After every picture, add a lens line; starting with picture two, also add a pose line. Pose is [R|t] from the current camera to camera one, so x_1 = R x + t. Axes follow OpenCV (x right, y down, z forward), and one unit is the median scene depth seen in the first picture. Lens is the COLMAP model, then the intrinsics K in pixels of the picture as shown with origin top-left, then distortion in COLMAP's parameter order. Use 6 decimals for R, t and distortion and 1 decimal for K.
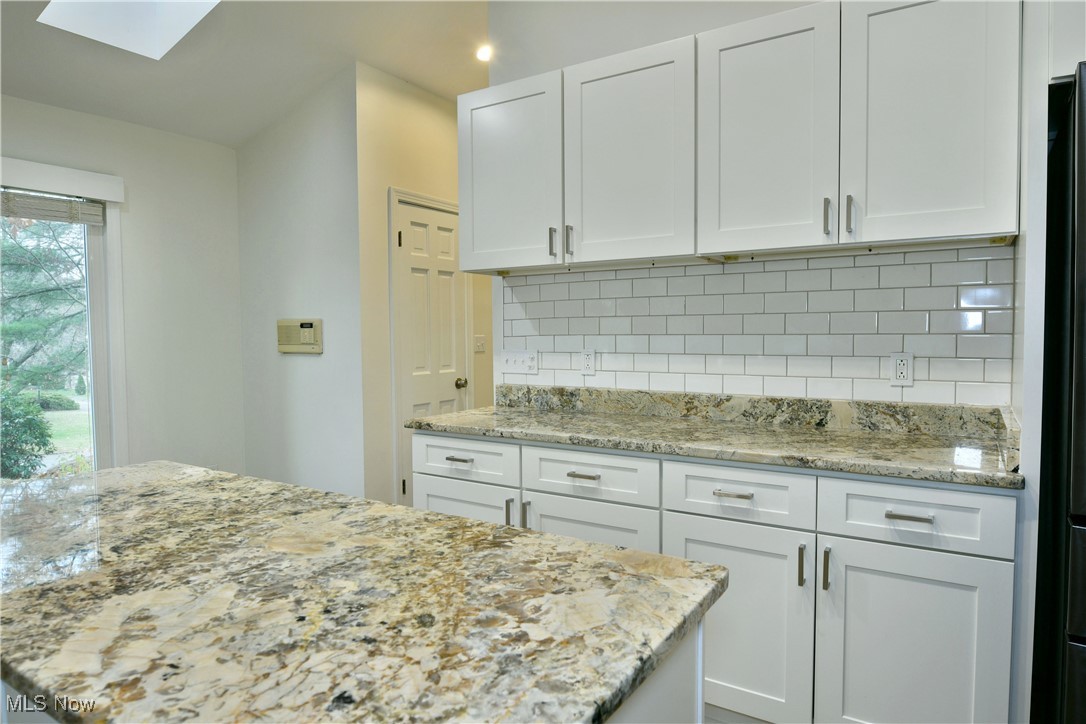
lens RADIAL K [[657.5, 0, 539.8], [0, 657.5, 362.2], [0, 0, 1]] dist [-0.011705, -0.007342]
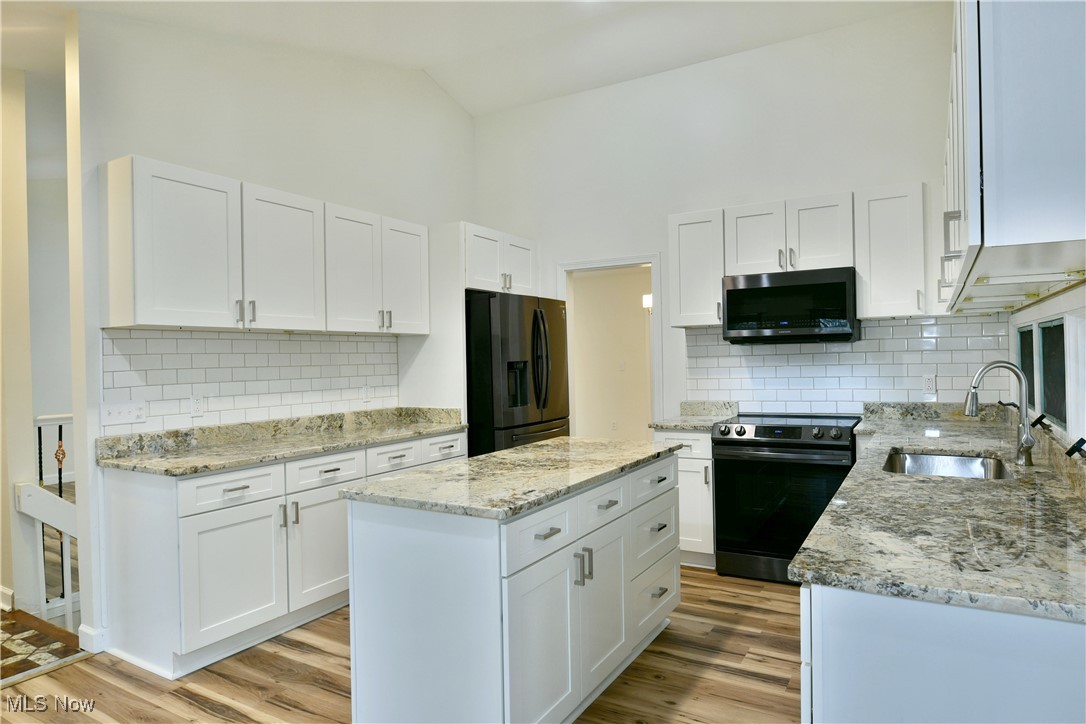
lens RADIAL K [[657.5, 0, 540.0], [0, 657.5, 363.6], [0, 0, 1]] dist [-0.011705, -0.007342]
pose [[-0.038786, 0.000610, 0.999247, -1.296888], [0.065799, 0.997831, 0.001945, -0.043230], [-0.997079, 0.065825, -0.038742, 0.468988]]
